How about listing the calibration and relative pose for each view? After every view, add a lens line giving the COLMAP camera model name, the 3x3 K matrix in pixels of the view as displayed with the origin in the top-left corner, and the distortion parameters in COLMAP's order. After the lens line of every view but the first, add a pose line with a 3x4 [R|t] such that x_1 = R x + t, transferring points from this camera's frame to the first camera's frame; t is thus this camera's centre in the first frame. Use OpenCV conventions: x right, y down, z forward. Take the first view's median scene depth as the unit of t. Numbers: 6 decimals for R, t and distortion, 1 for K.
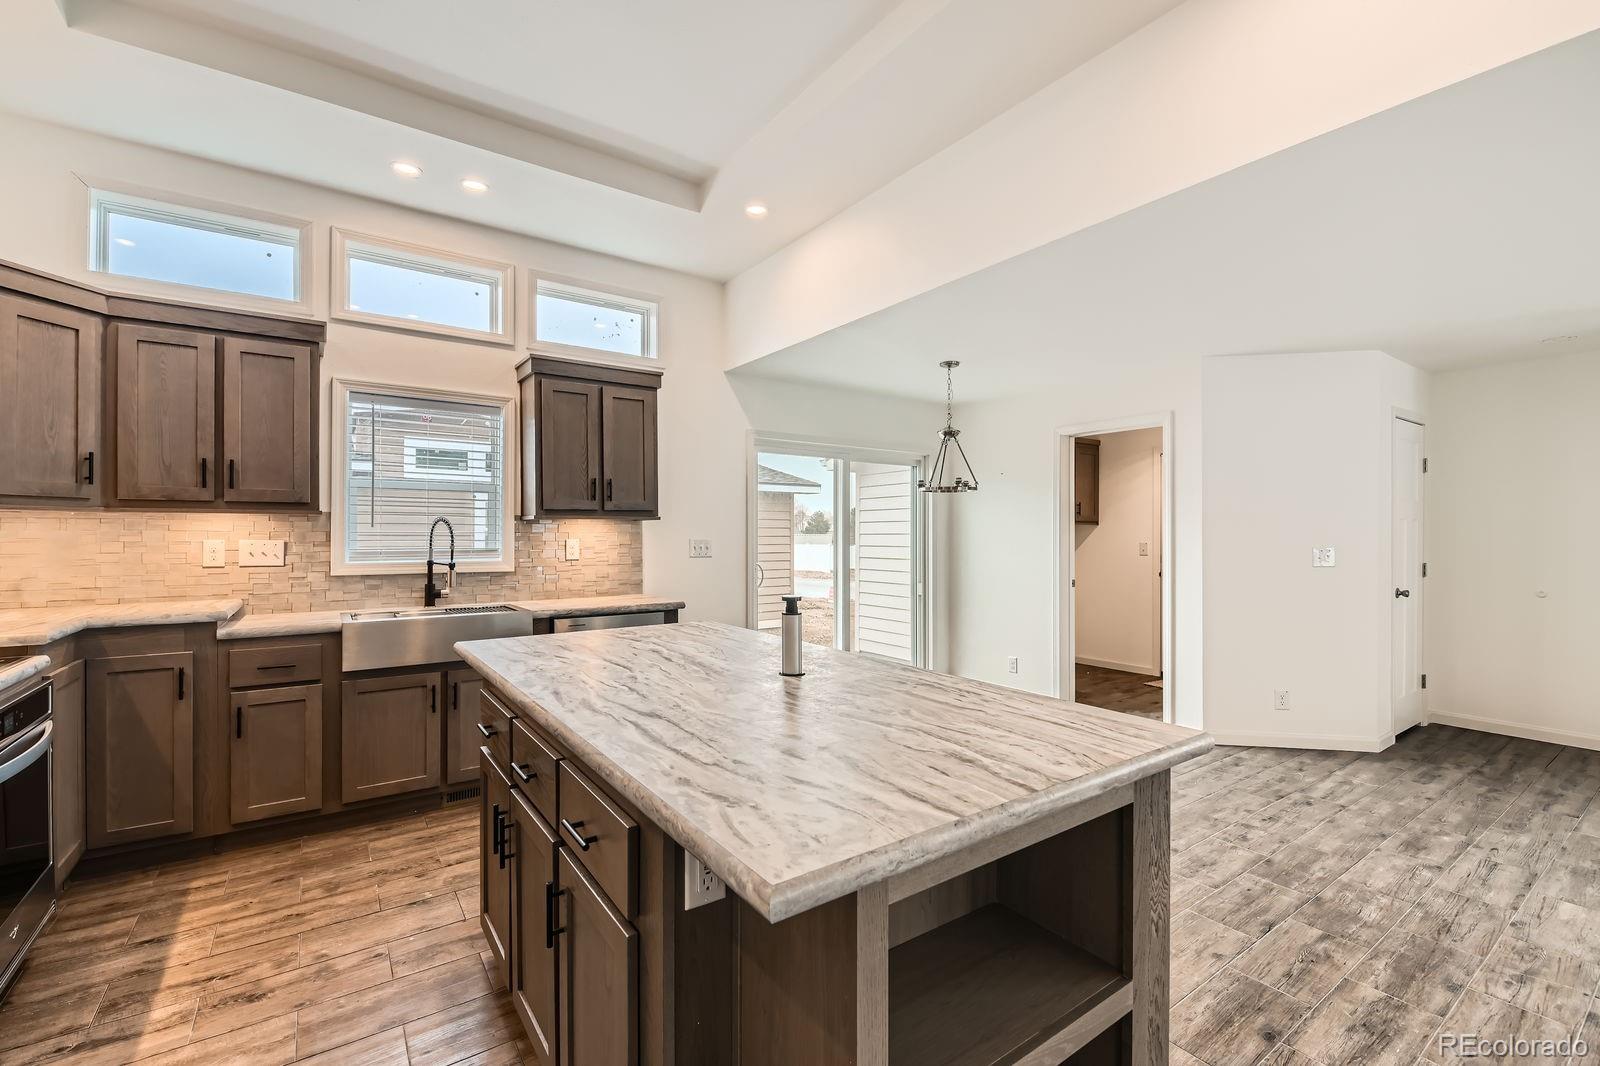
lens RADIAL K [[693.4, 0, 815.7], [0, 693.4, 530.8], [0, 0, 1]] dist [-0.002234, -0.005273]
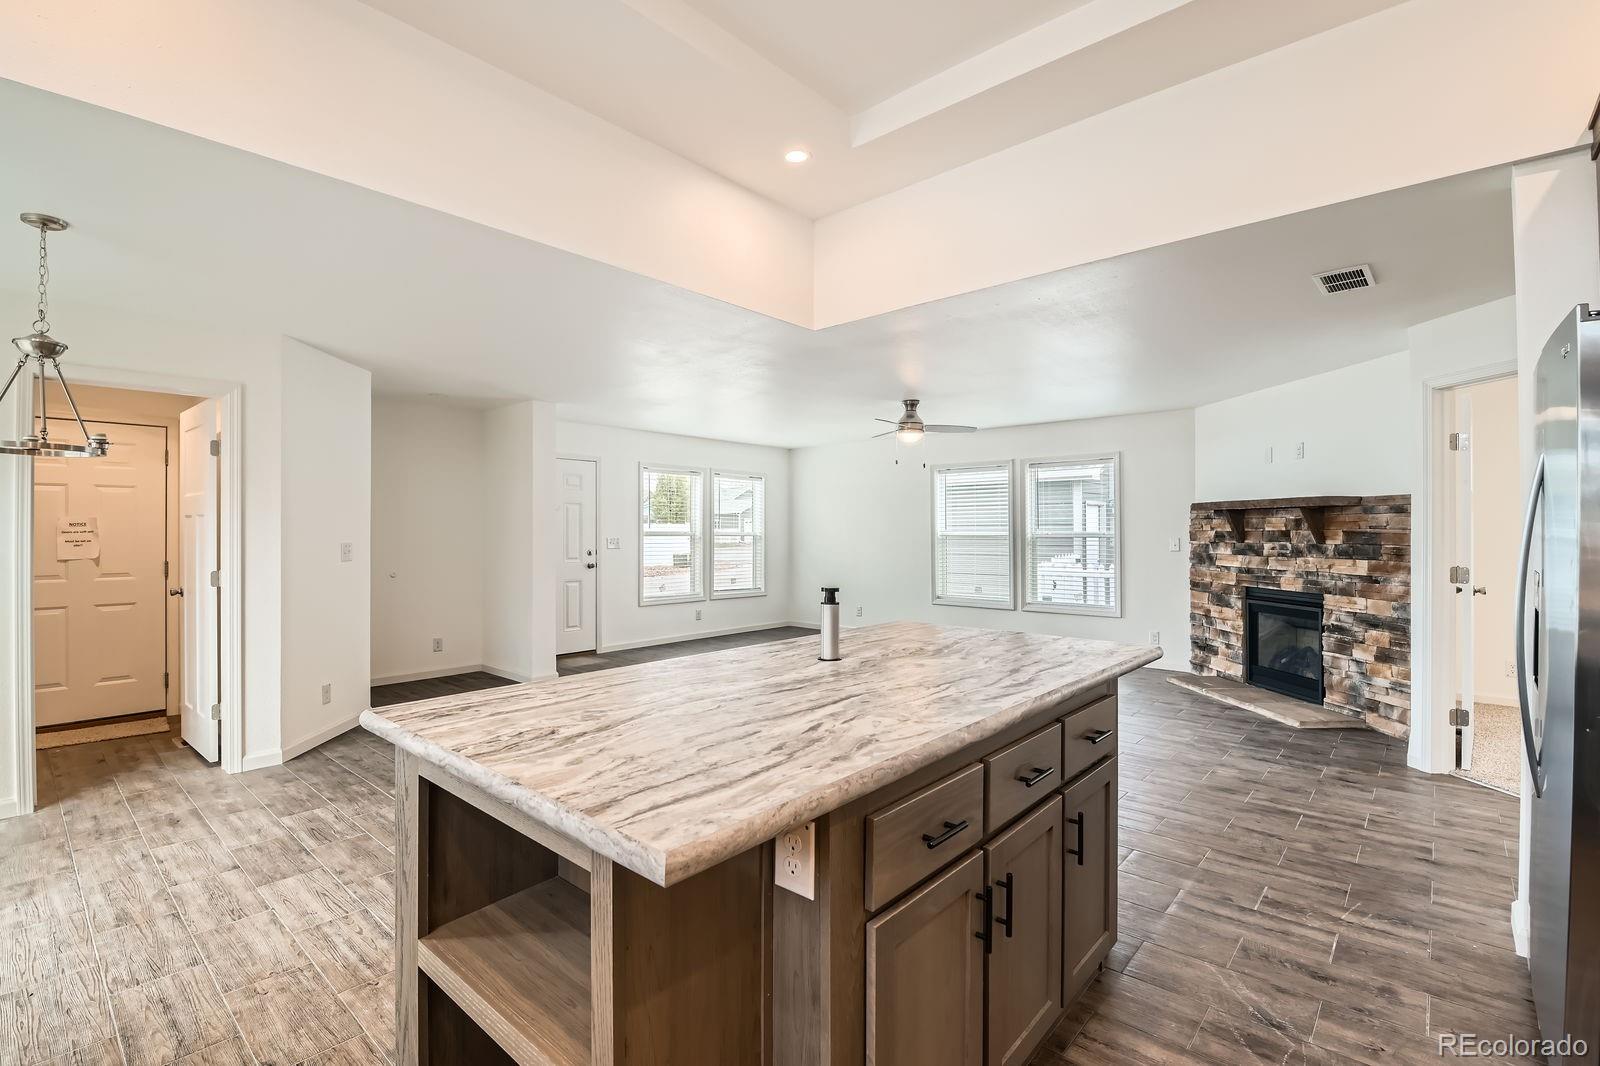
lens RADIAL K [[732.3, 0, 772.0], [0, 732.3, 527.6], [0, 0, 1]] dist [0.013859, -0.009639]
pose [[-0.200307, 0.008447, 0.979697, -0.632070], [-0.000896, 0.999961, -0.008805, 0.009284], [-0.979733, -0.002641, -0.200291, 0.661796]]
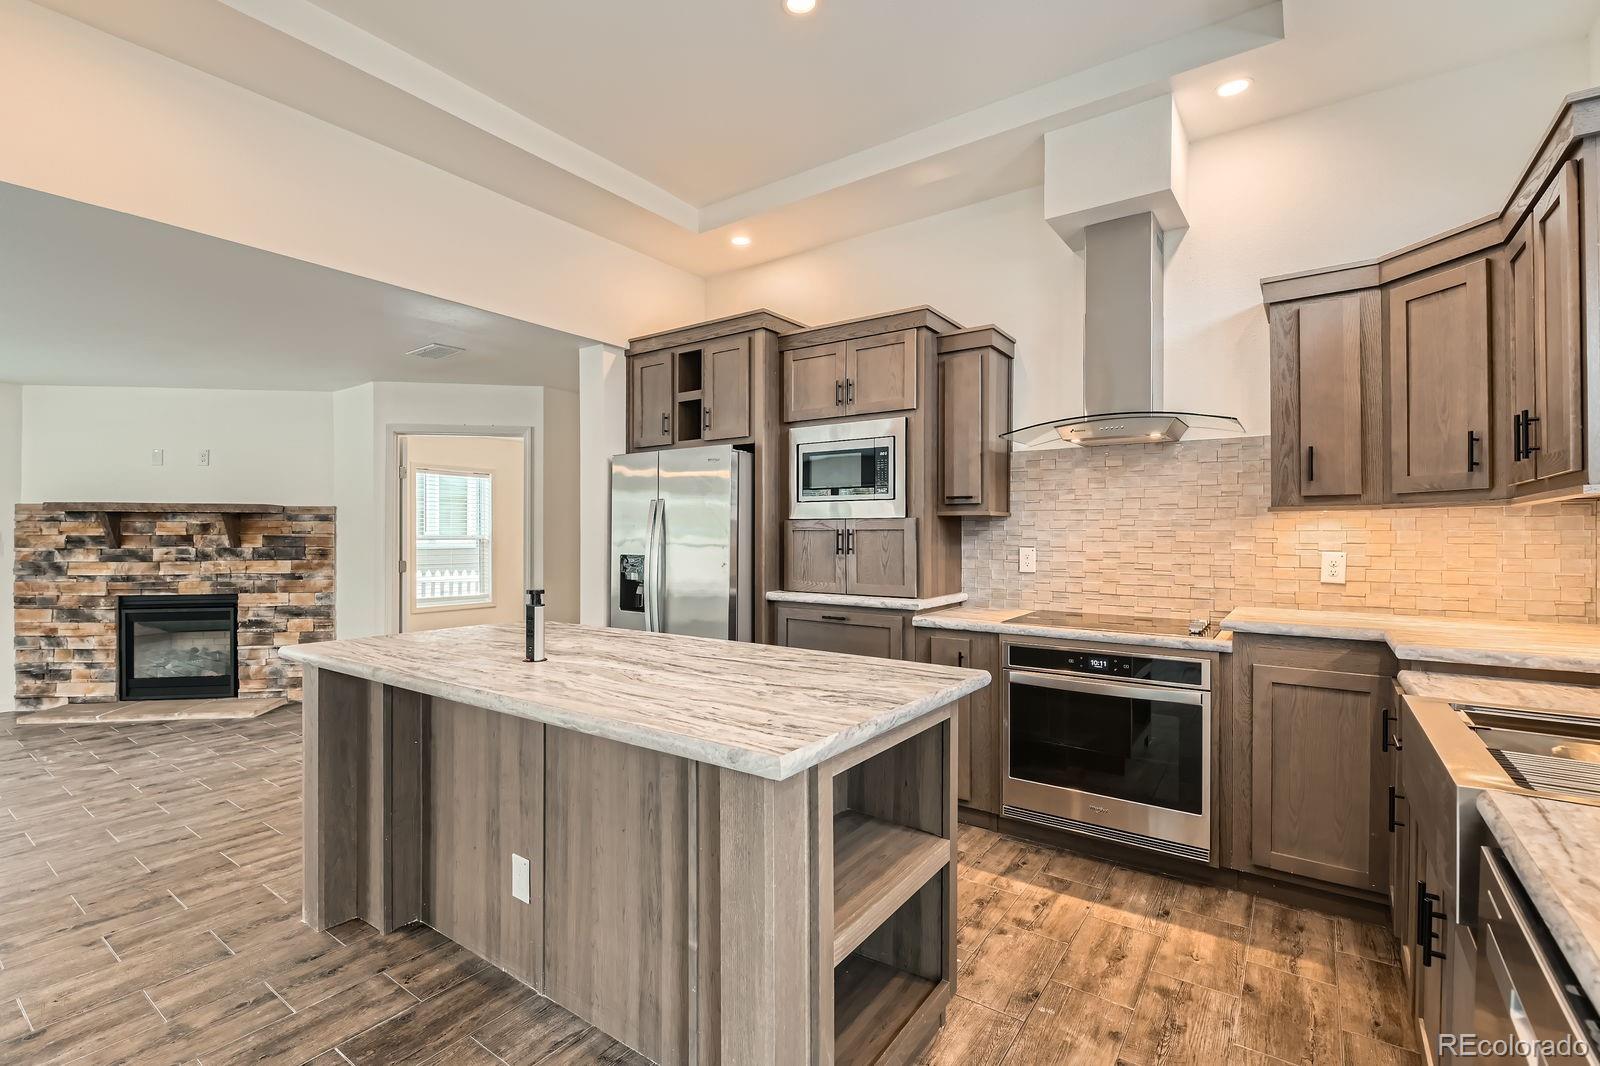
lens RADIAL K [[732.3, 0, 739.8], [0, 732.3, 532.6], [0, 0, 1]] dist [0.013859, -0.009639]
pose [[-0.957551, 0.002881, -0.288249, -0.004536], [0.003480, 0.999993, -0.001565, 0.002198], [0.288243, -0.002502, -0.957554, 1.119906]]
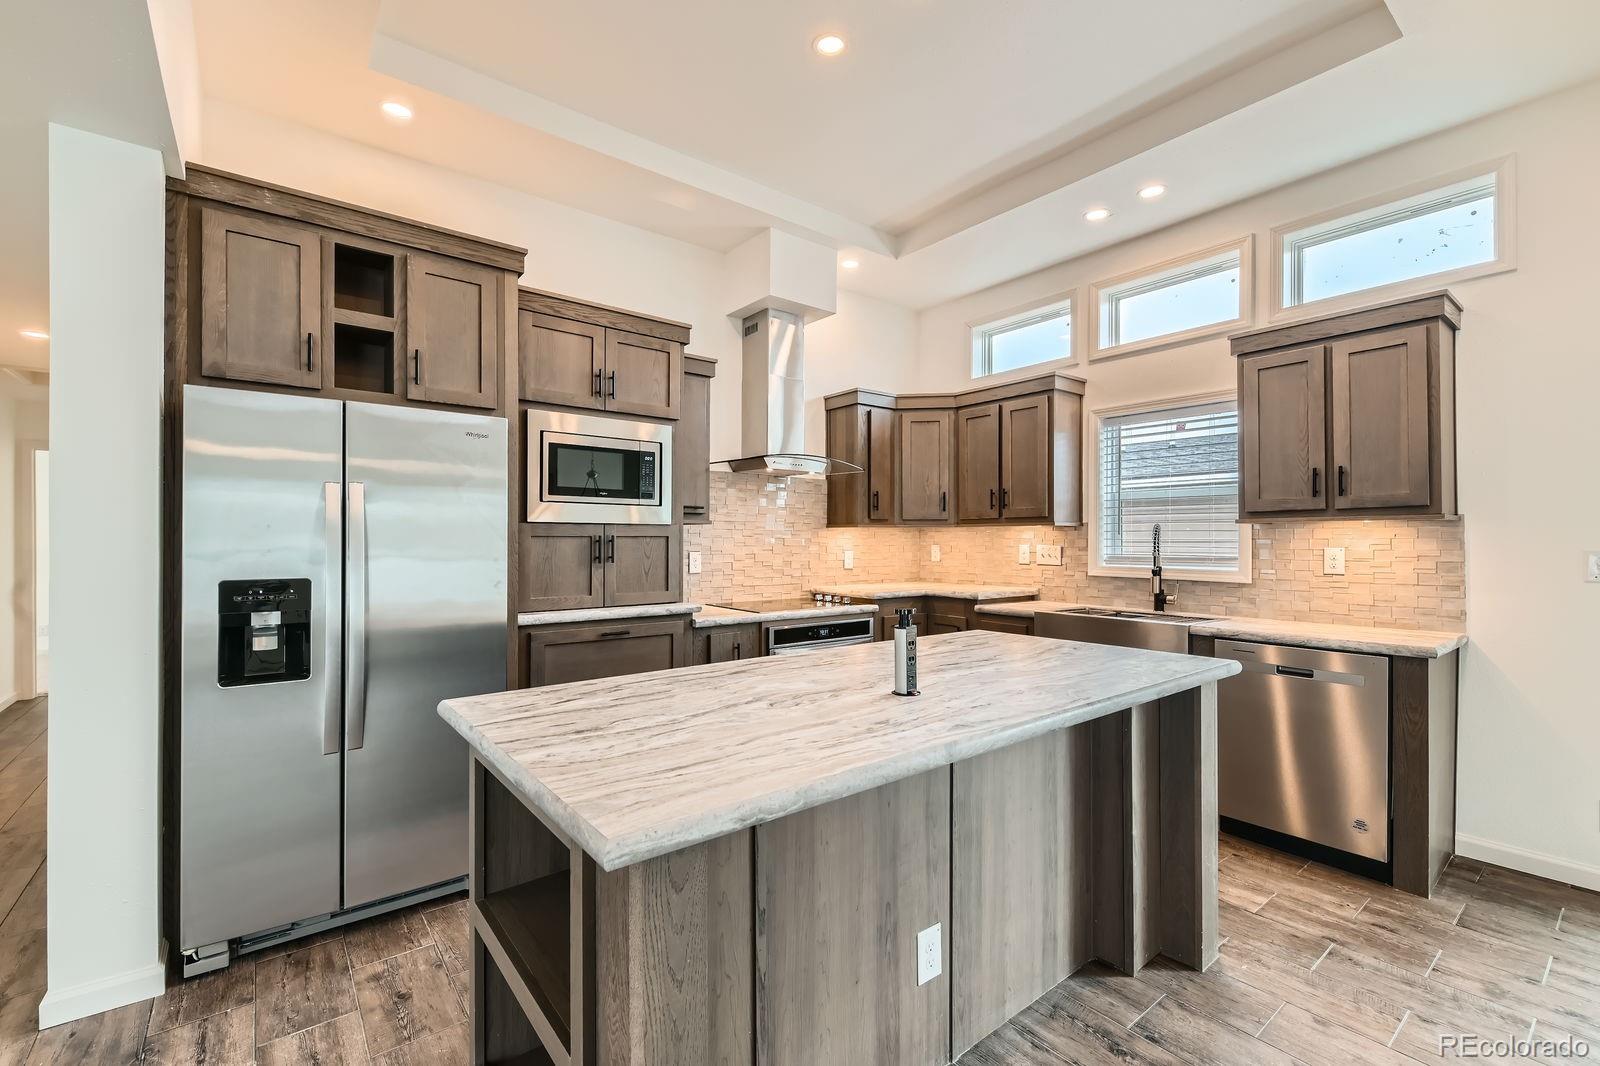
lens RADIAL K [[693.4, 0, 789.6], [0, 693.4, 530.4], [0, 0, 1]] dist [-0.002234, -0.005273]
pose [[0.039750, -0.011799, -0.999140, 0.429642], [0.001548, 0.999930, -0.011747, 0.000895], [0.999208, -0.001079, 0.039765, 0.397638]]
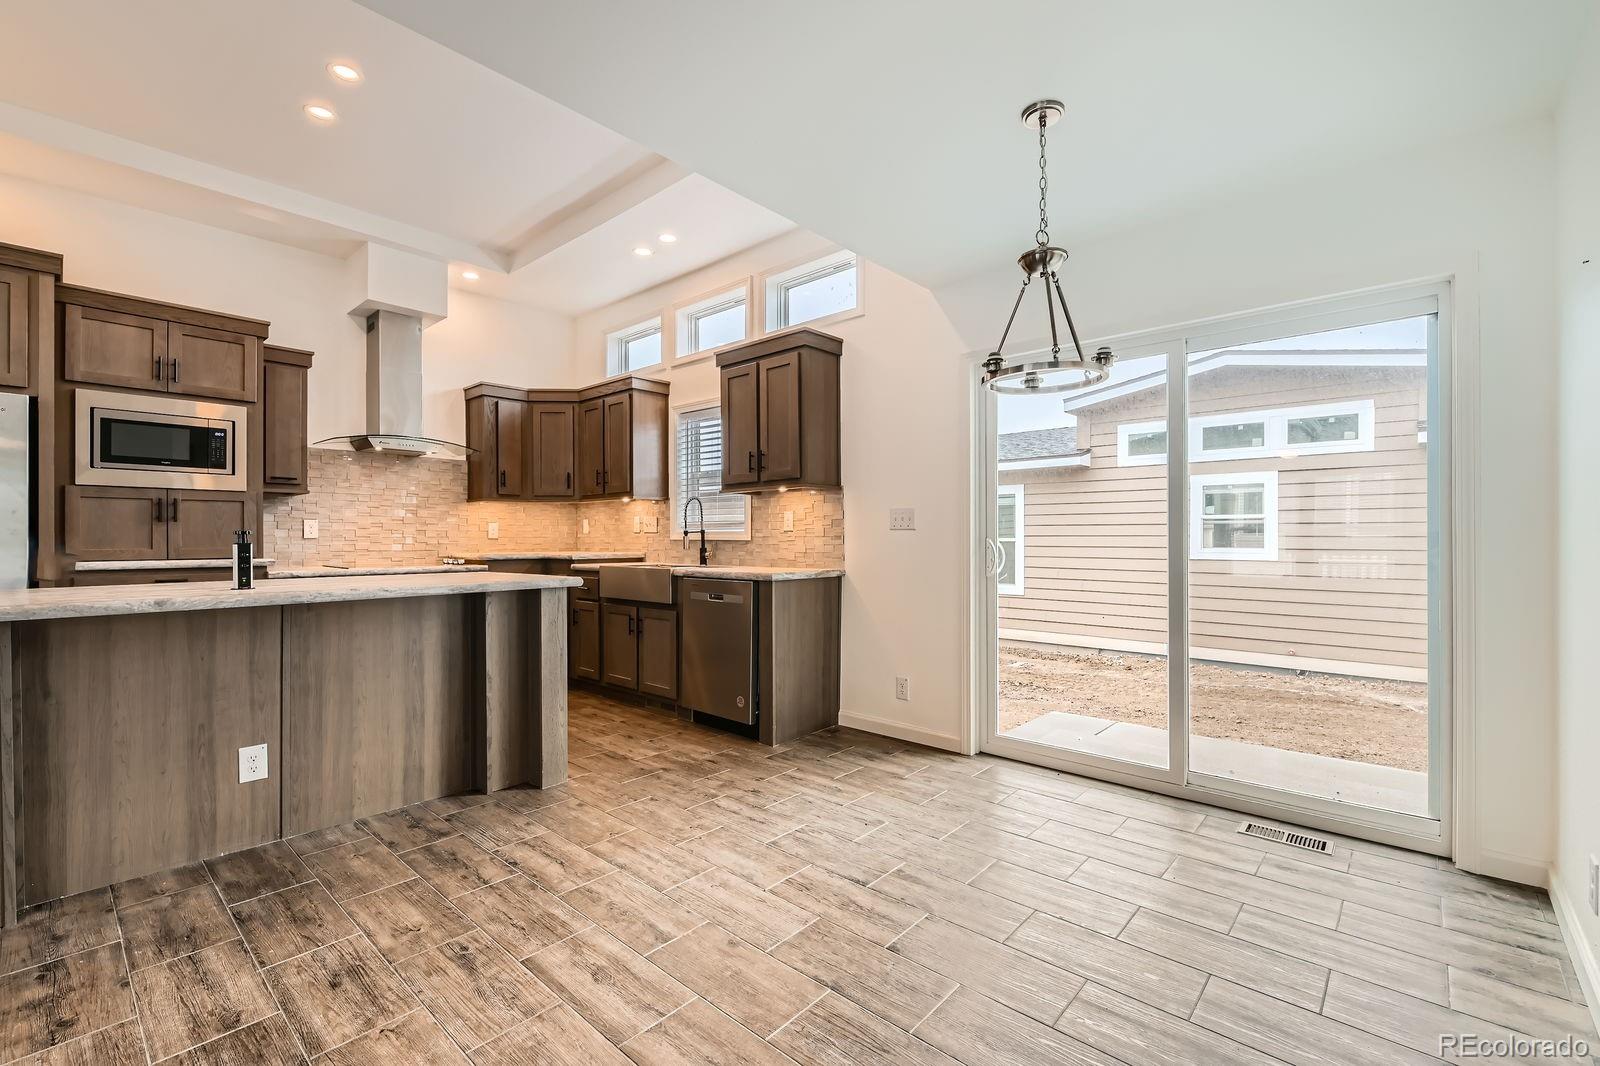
lens RADIAL K [[693.4, 0, 820.7], [0, 693.4, 537.3], [0, 0, 1]] dist [-0.002234, -0.005273]
pose [[0.228435, -0.001323, -0.973558, 0.758053], [0.005191, 0.999987, -0.000141, 0.058286], [0.973545, -0.005022, 0.228439, 0.897964]]
